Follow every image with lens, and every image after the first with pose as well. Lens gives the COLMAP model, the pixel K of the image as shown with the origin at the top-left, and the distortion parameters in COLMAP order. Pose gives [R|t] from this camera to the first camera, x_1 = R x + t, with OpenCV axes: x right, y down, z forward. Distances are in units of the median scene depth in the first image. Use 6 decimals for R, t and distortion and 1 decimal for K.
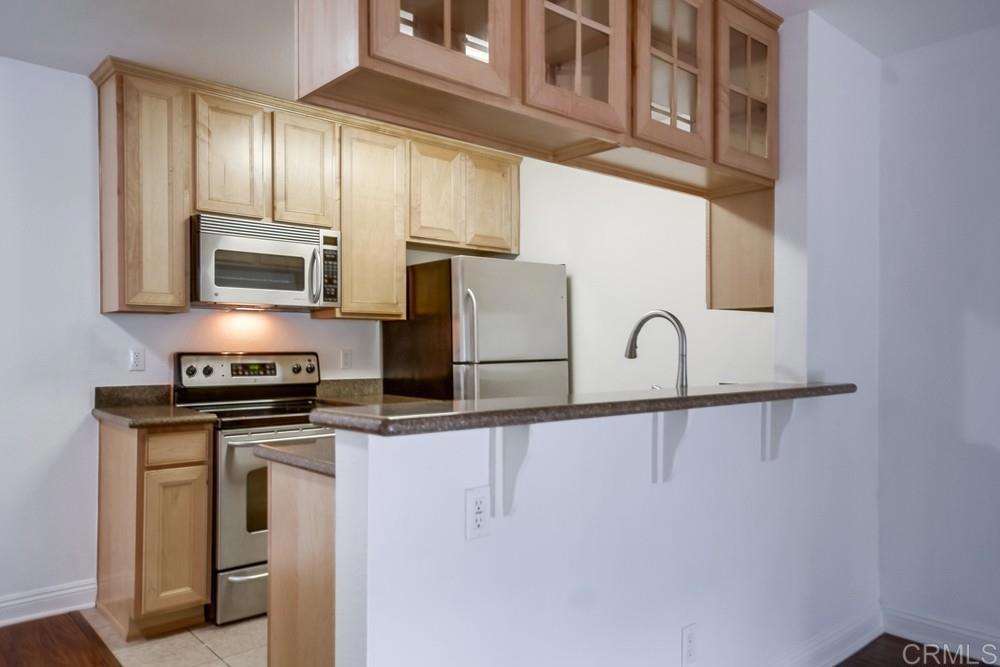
lens RADIAL K [[717.2, 0, 501.9], [0, 717.2, 347.4], [0, 0, 1]] dist [0.009968, 0.002361]
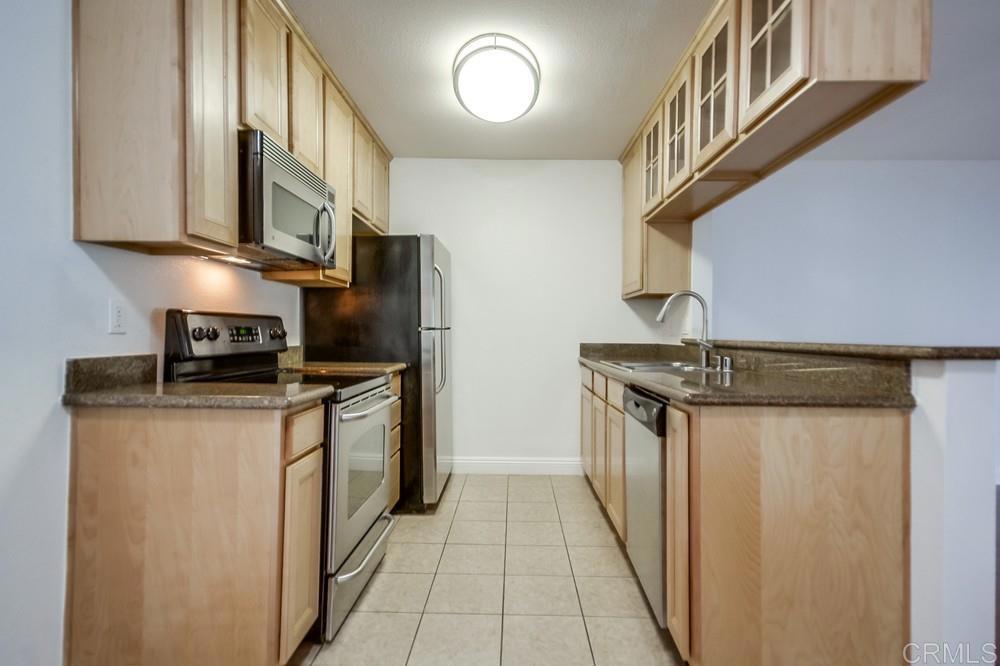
lens RADIAL K [[496.6, 0, 506.1], [0, 496.6, 330.7], [0, 0, 1]] dist [0.020180, 0.000730]
pose [[0.676094, 0.006568, 0.736786, -0.569462], [-0.009023, 0.999959, -0.000635, 0.024703], [-0.736760, -0.006219, 0.676126, 0.389356]]
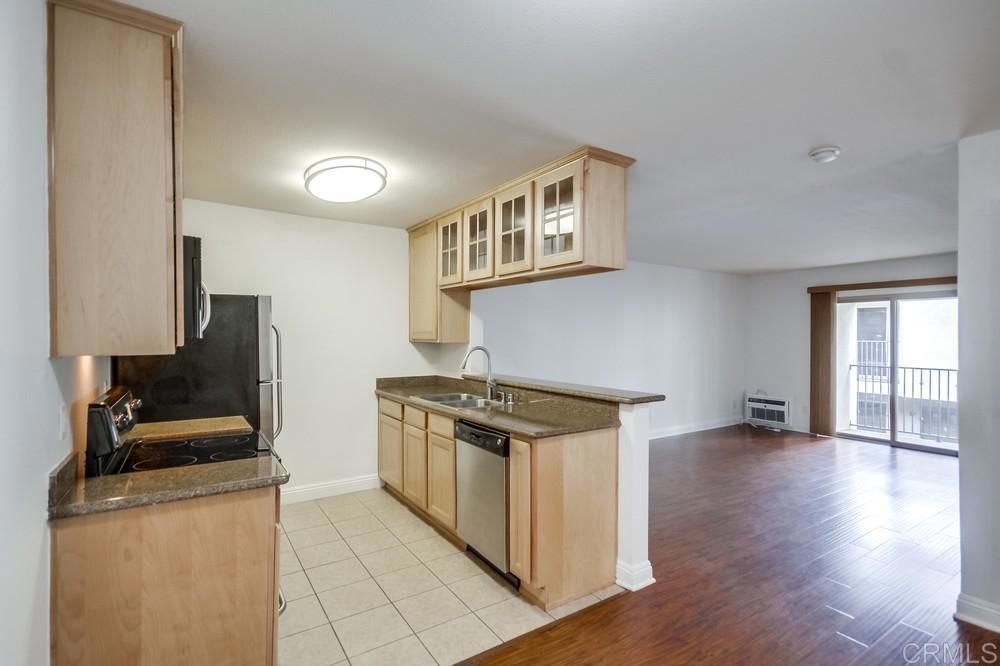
lens RADIAL K [[482.7, 0, 498.8], [0, 482.7, 336.5], [0, 0, 1]] dist [0.010595, -0.000071]
pose [[0.146612, -0.009249, 0.989151, -0.851370], [-0.000447, 0.999956, 0.009416, -0.067108], [-0.989194, -0.001823, 0.146601, 0.498134]]
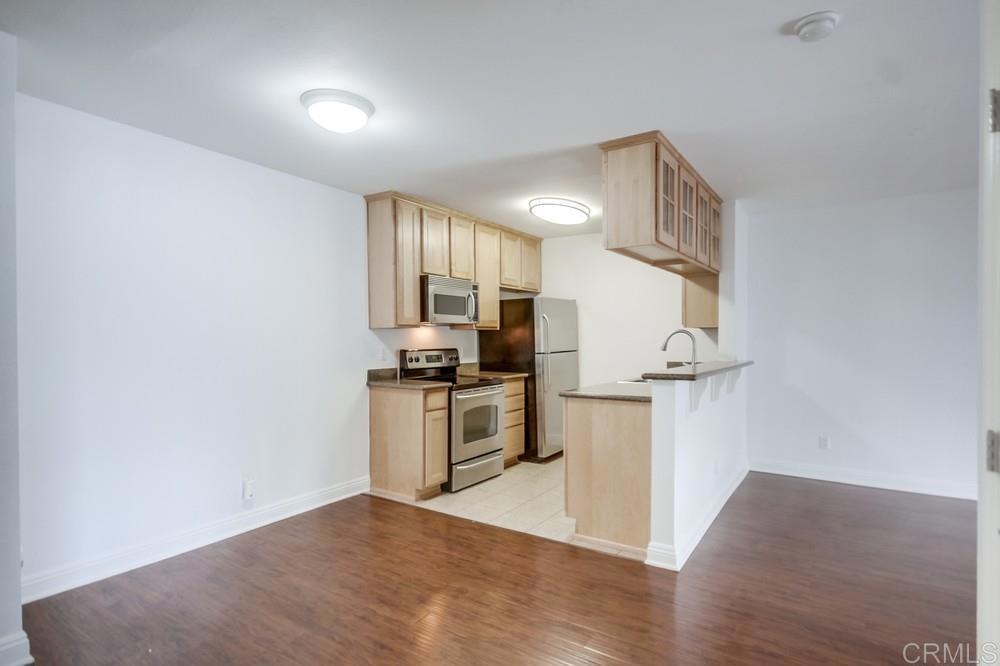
lens RADIAL K [[515.8, 0, 501.1], [0, 515.8, 344.4], [0, 0, 1]] dist [0.002072, 0.000320]
pose [[0.968892, -0.008583, 0.247333, -0.506326], [0.005362, 0.999892, 0.013696, -0.021683], [-0.247424, -0.011944, 0.968834, -0.300640]]
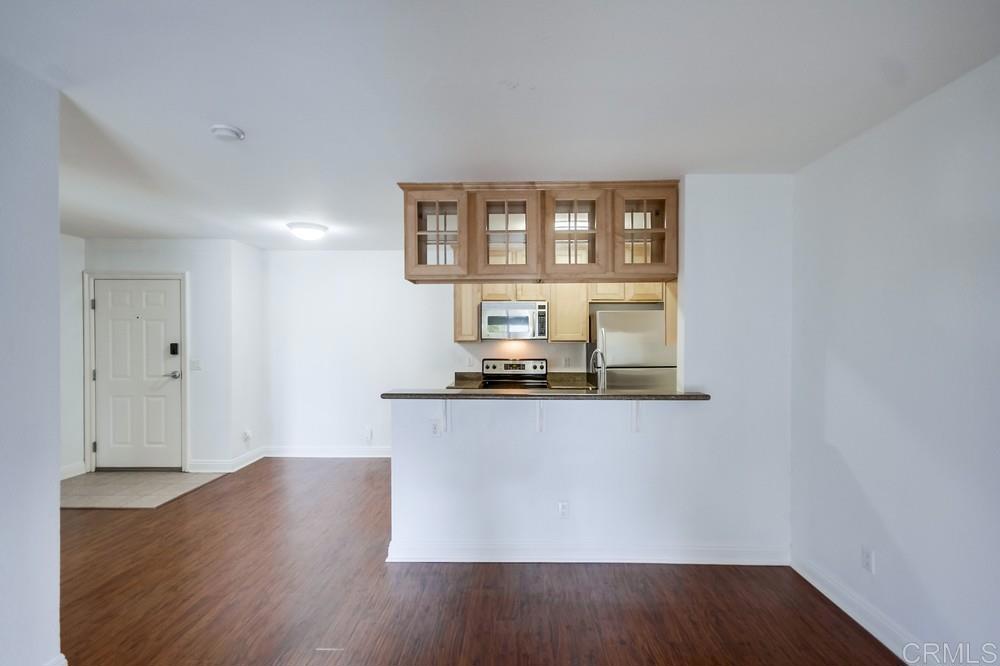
lens RADIAL K [[464.7, 0, 503.9], [0, 464.7, 344.6], [0, 0, 1]] dist [0.003172, 0.000314]
pose [[0.733257, 0.008173, -0.679902, 0.609198], [-0.000383, 0.999933, 0.011608, -0.054685], [0.679951, -0.008251, 0.733211, -0.075075]]
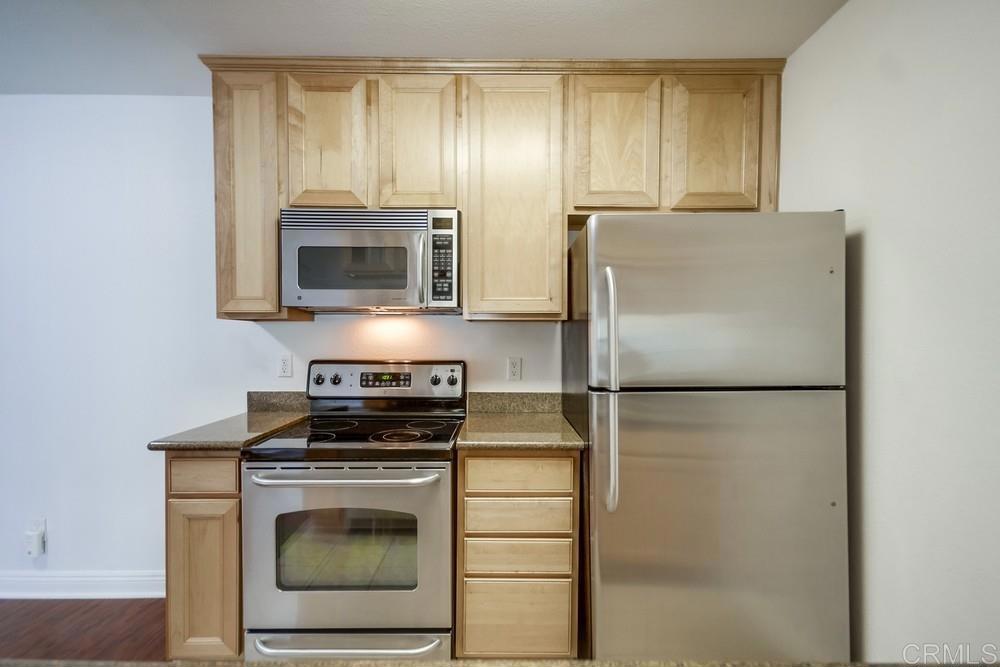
lens RADIAL K [[464.7, 0, 503.9], [0, 464.7, 345.1], [0, 0, 1]] dist [0.003172, 0.000314]
pose [[0.752528, 0.015846, -0.658369, 0.151243], [-0.003474, 0.999792, 0.020092, -0.025202], [0.658551, -0.012833, 0.752427, 0.662156]]
